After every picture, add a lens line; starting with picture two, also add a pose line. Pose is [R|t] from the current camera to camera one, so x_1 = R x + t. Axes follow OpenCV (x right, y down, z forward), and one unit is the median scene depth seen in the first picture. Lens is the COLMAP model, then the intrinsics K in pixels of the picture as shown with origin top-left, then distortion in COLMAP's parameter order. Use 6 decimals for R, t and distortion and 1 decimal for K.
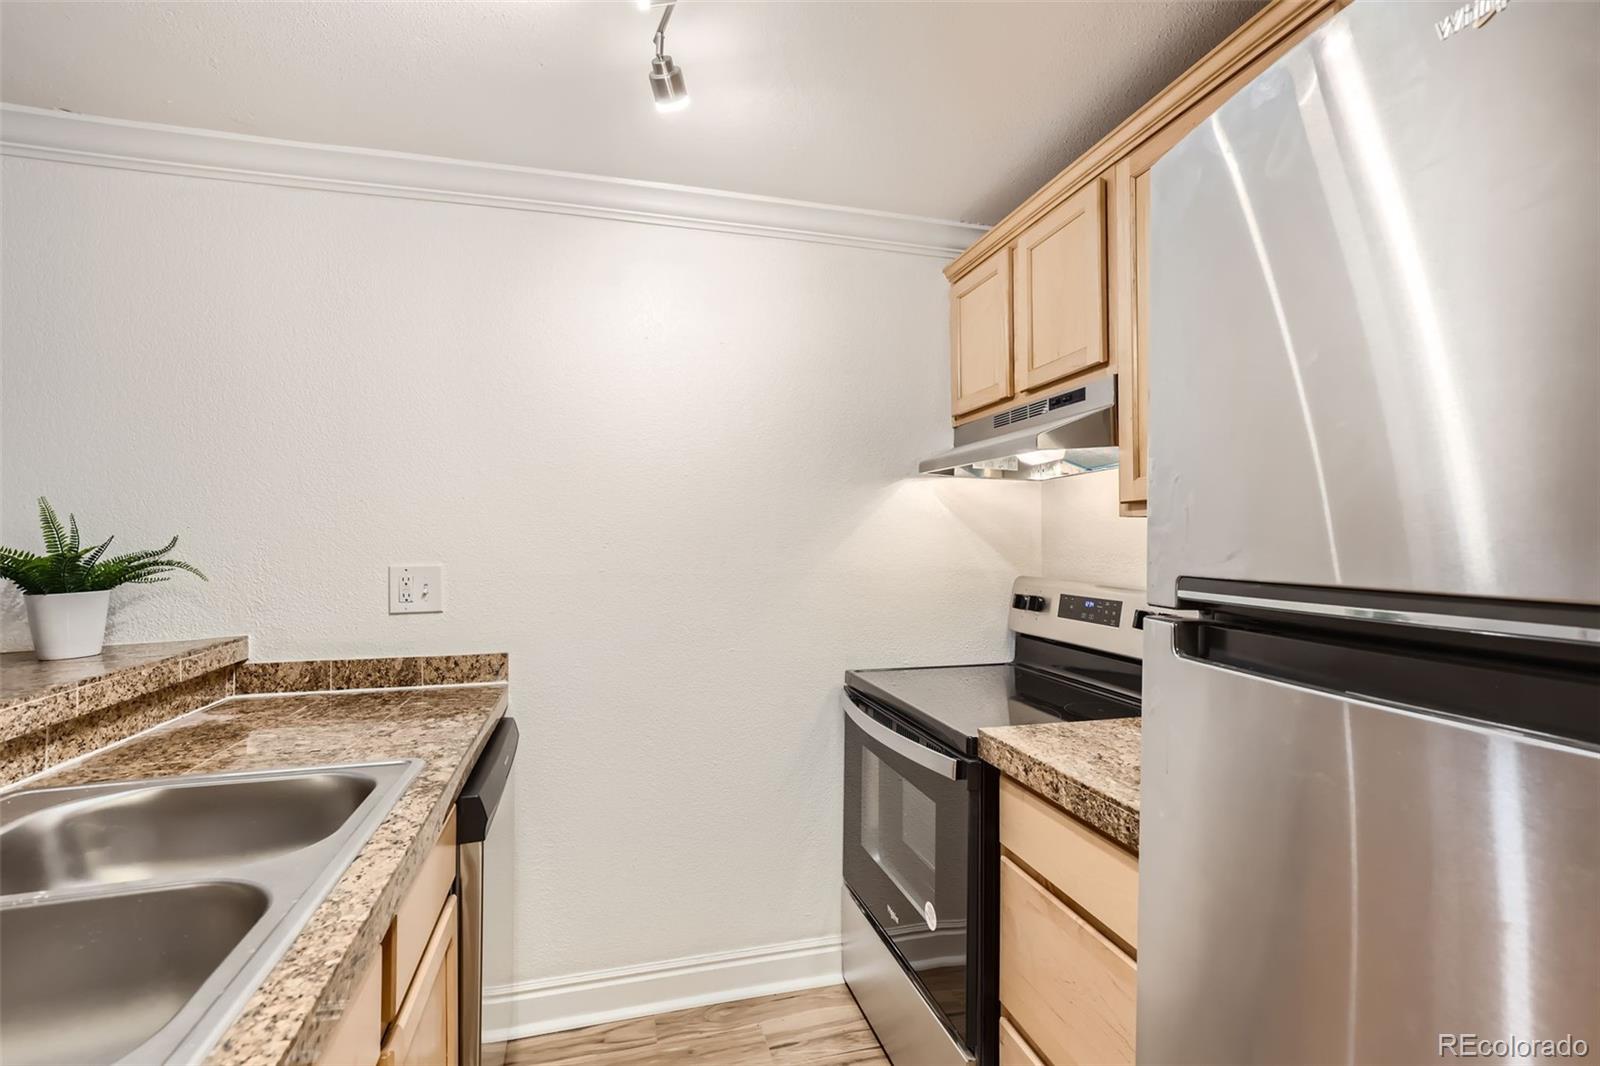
lens RADIAL K [[778.9, 0, 803.6], [0, 778.9, 525.5], [0, 0, 1]] dist [-0.001999, 0.006367]
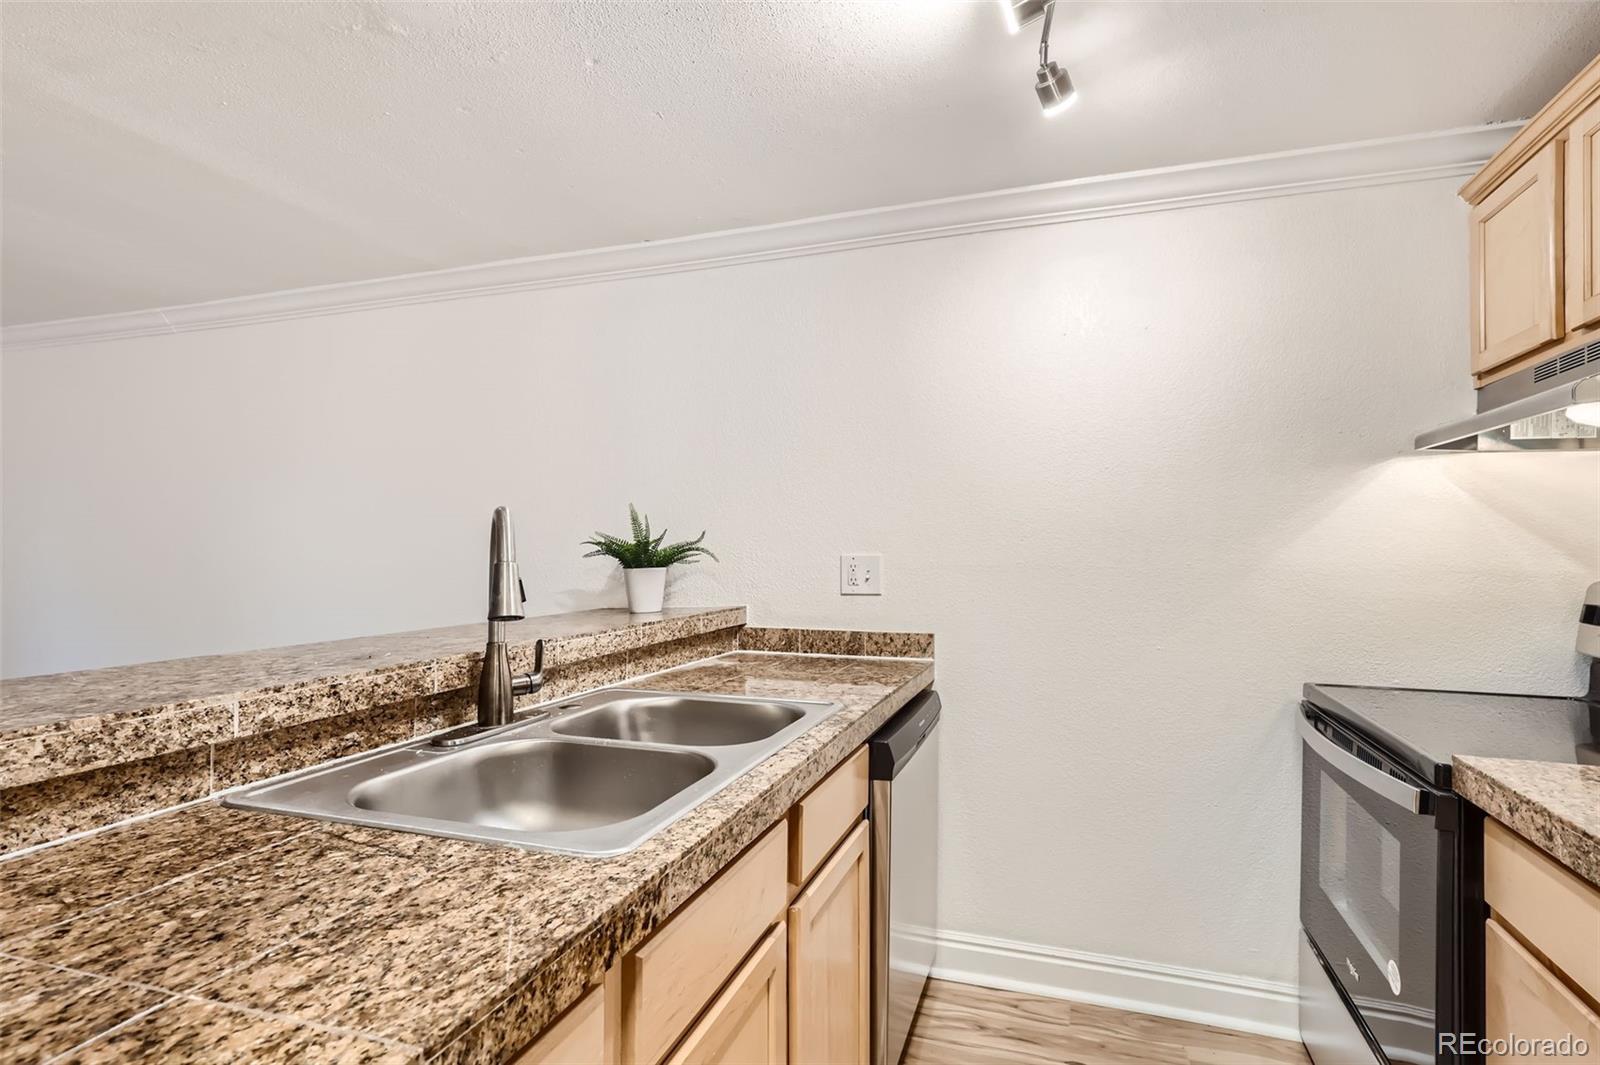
lens RADIAL K [[778.9, 0, 803.6], [0, 778.9, 525.0], [0, 0, 1]] dist [-0.001999, 0.006367]
pose [[0.830234, -0.015581, -0.557198, 0.113810], [0.009074, 0.999855, -0.014438, 0.026961], [0.557342, 0.006931, 0.830254, -0.044042]]
